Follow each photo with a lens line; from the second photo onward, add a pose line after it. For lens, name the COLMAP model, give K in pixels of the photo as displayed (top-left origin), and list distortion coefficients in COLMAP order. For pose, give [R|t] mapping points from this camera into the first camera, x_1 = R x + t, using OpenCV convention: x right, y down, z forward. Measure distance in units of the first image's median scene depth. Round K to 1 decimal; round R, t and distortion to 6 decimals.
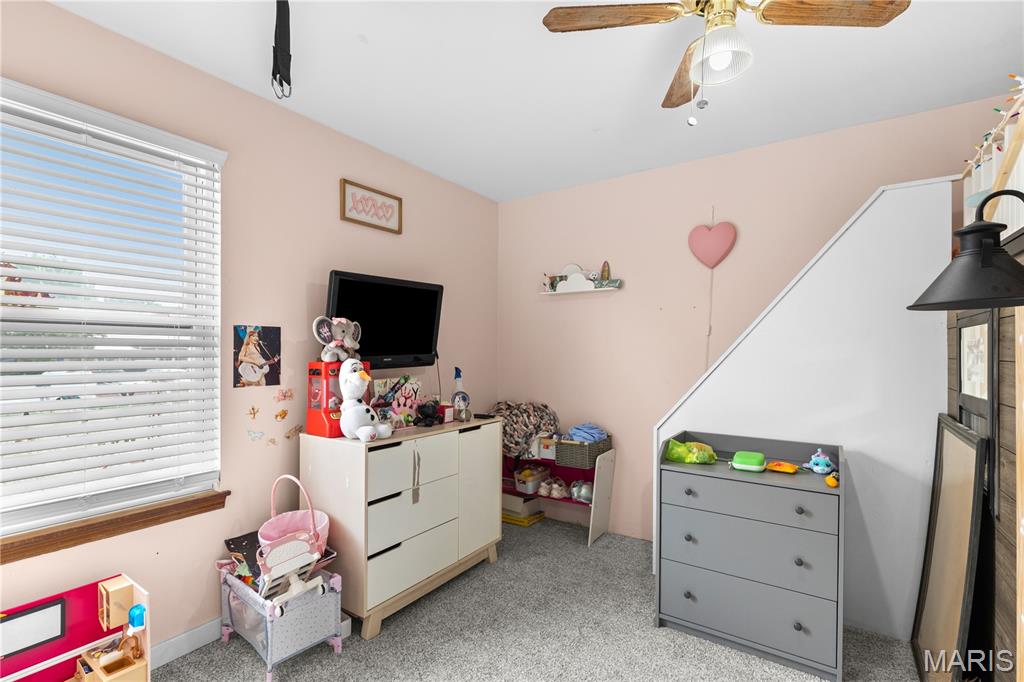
lens RADIAL K [[469.8, 0, 512.0], [0, 469.8, 348.1], [0, 0, 1]] dist [0.000226, -0.000079]
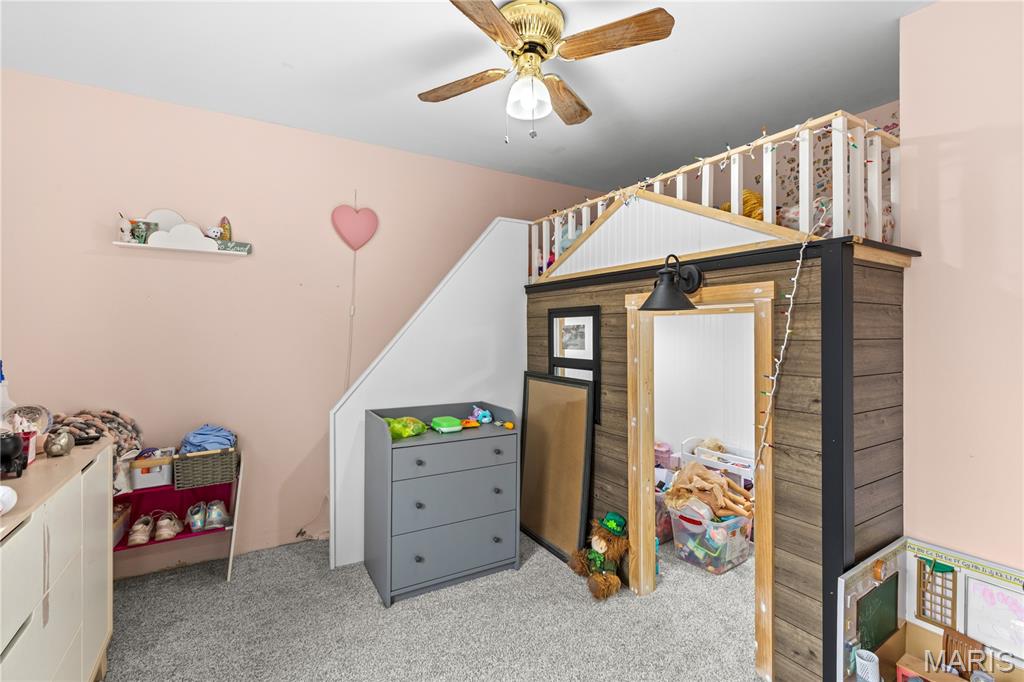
lens RADIAL K [[475.3, 0, 518.2], [0, 475.3, 331.4], [0, 0, 1]] dist [-0.002145, -0.000494]
pose [[0.416262, 0.002099, 0.909242, -0.347677], [-0.008330, 0.999964, 0.001505, 0.002827], [-0.909207, -0.008200, 0.416264, 0.235633]]
